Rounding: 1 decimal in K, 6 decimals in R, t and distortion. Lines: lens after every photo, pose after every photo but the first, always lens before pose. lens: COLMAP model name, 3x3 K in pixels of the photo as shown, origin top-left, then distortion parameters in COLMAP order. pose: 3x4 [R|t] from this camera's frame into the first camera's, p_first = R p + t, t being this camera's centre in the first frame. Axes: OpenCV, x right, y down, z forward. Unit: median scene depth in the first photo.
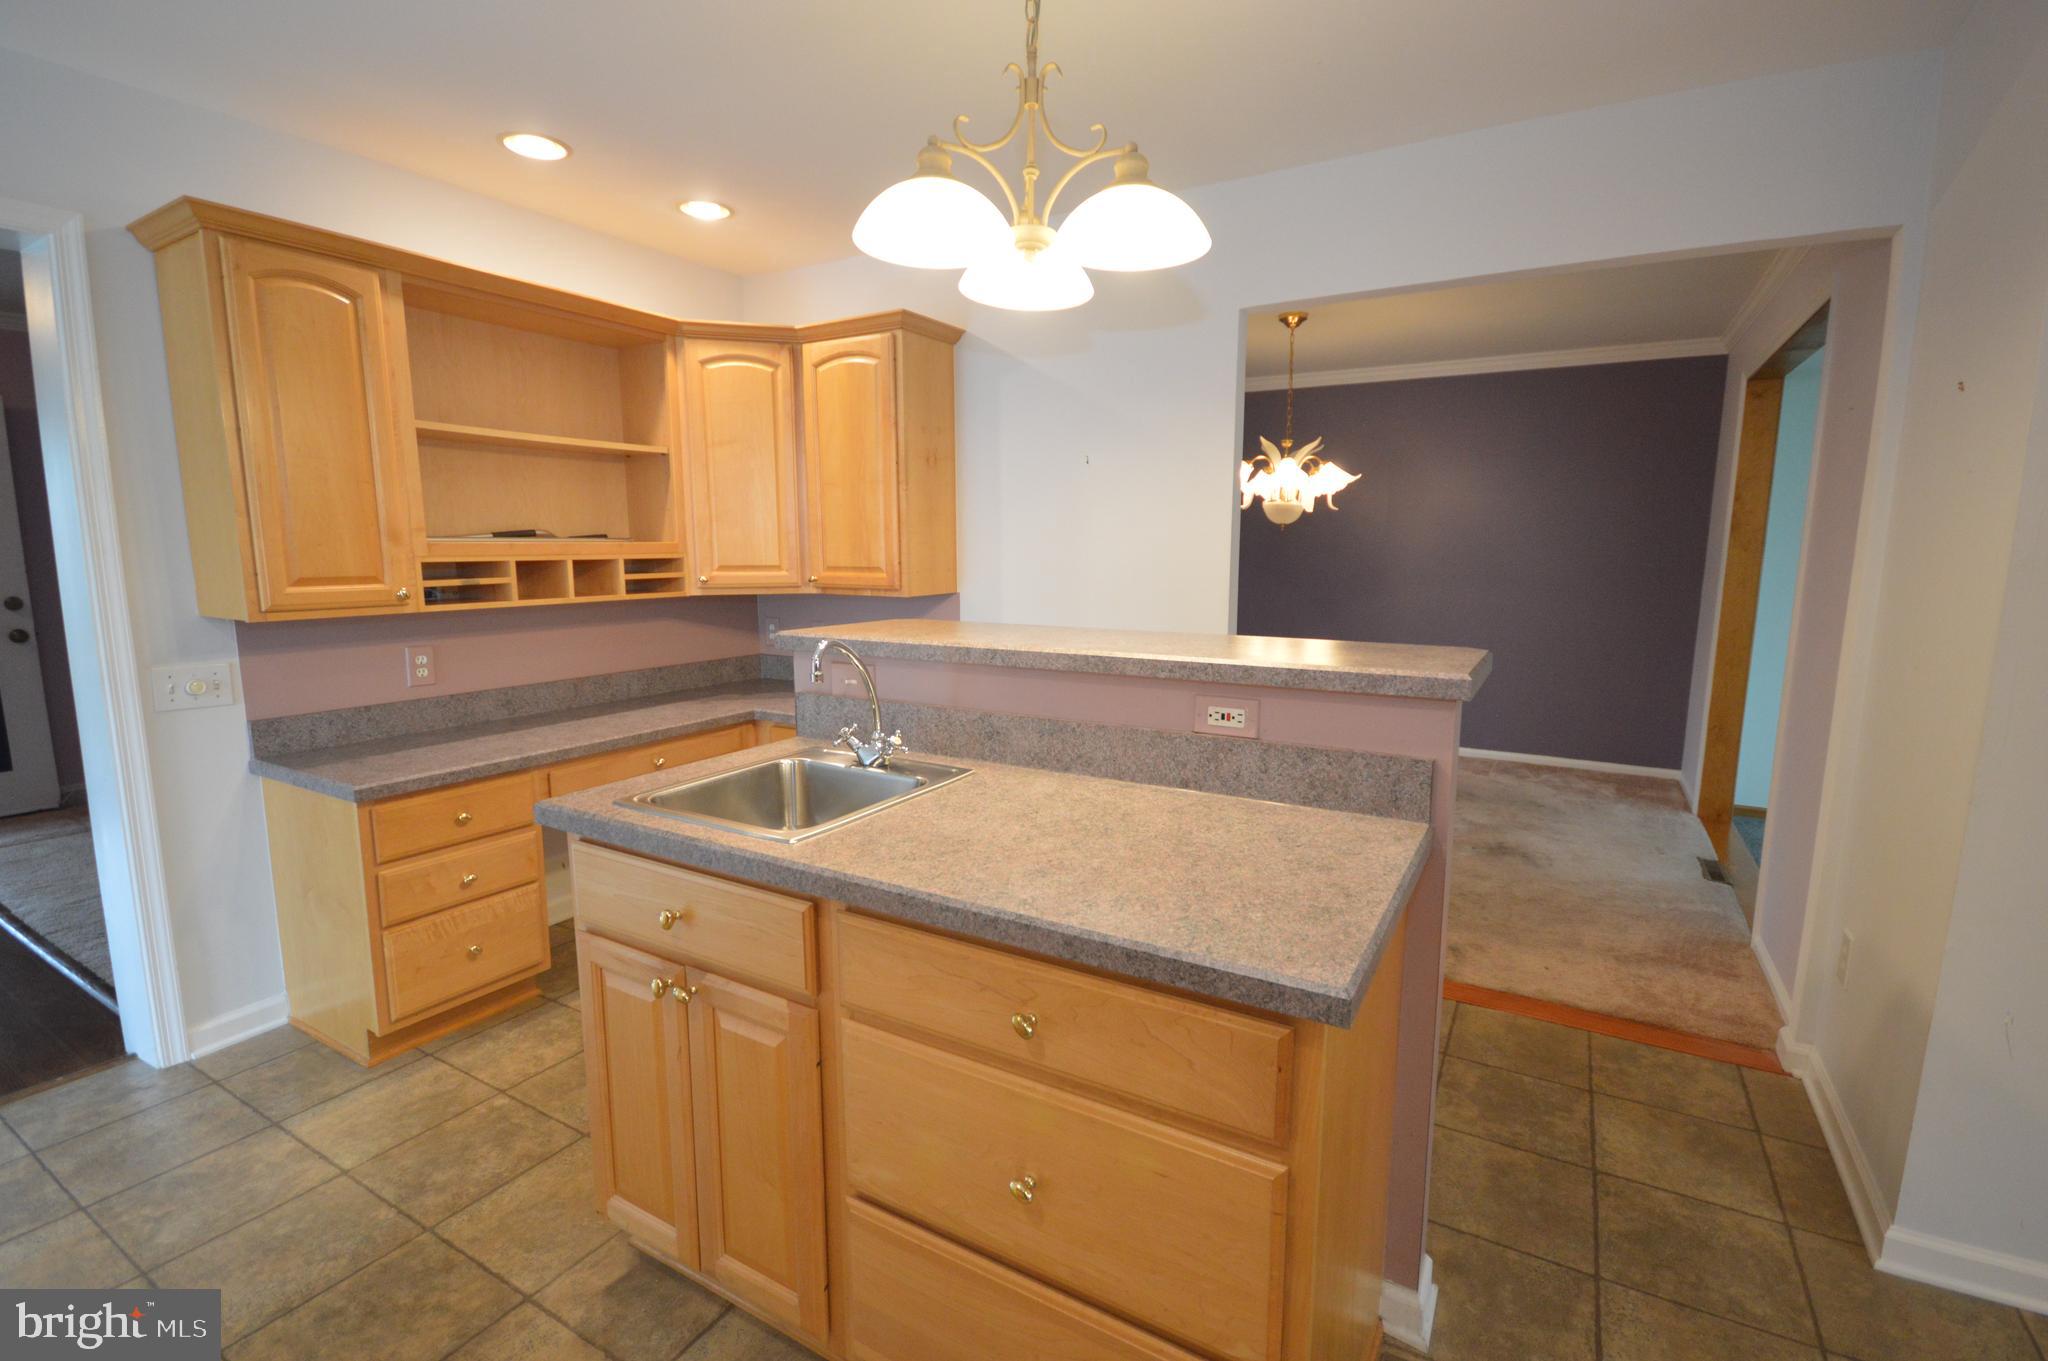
lens RADIAL K [[908.8, 0, 1035.8], [0, 908.8, 679.5], [0, 0, 1]] dist [-0.003374, -0.004973]
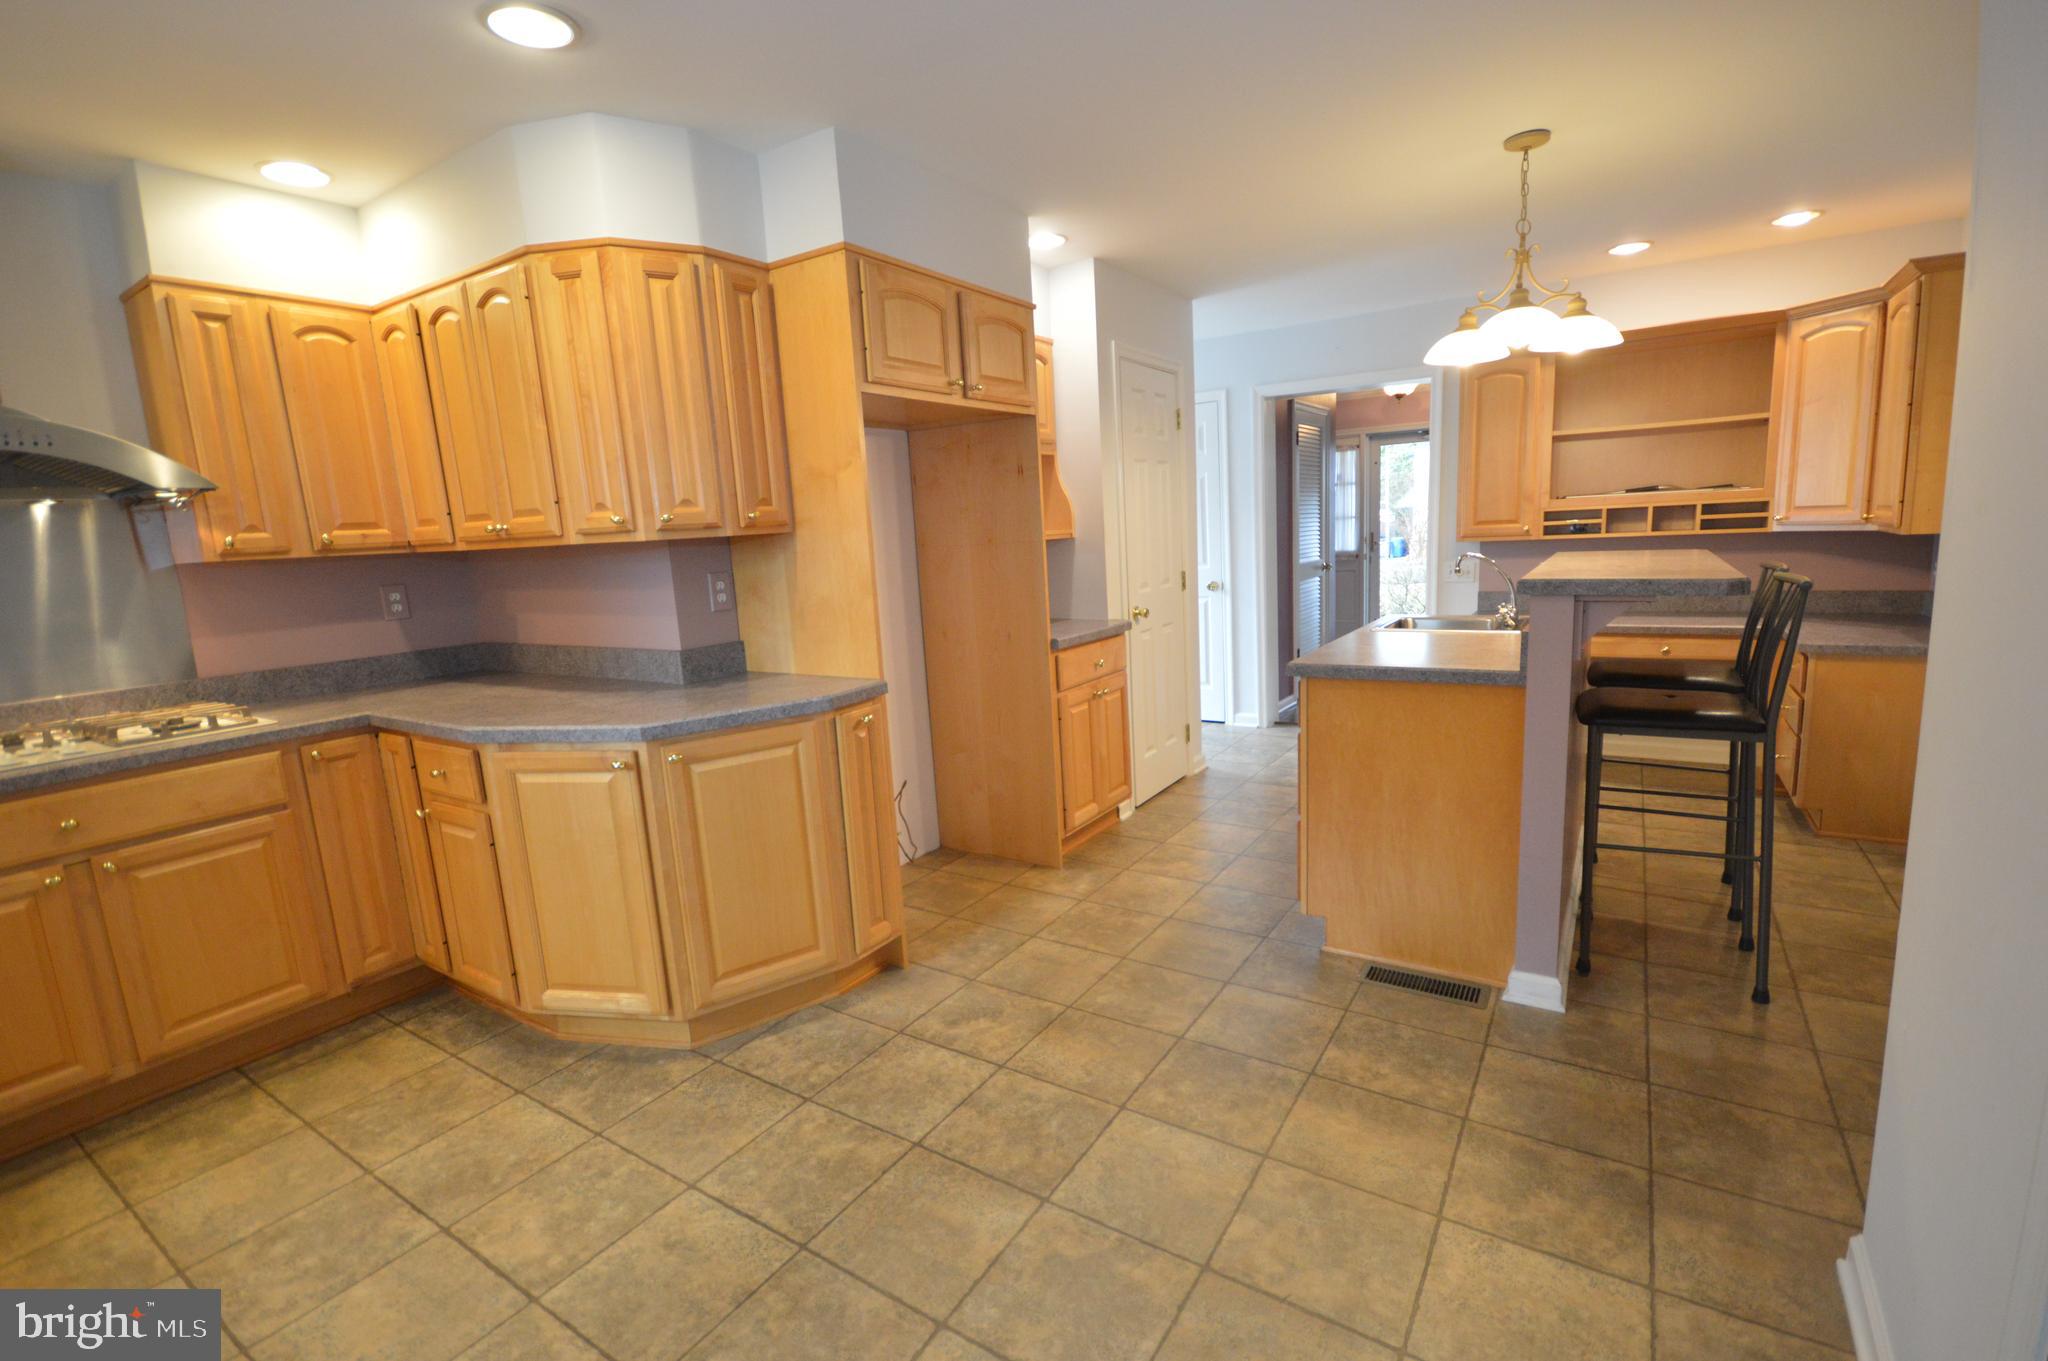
lens RADIAL K [[908.8, 0, 1025.3], [0, 908.8, 679.5], [0, 0, 1]] dist [-0.003374, -0.004973]
pose [[-0.062374, 0.164338, -0.984430, 1.006641], [-0.094701, 0.980926, 0.169754, -0.008778], [0.993550, 0.103815, -0.045621, 0.080081]]
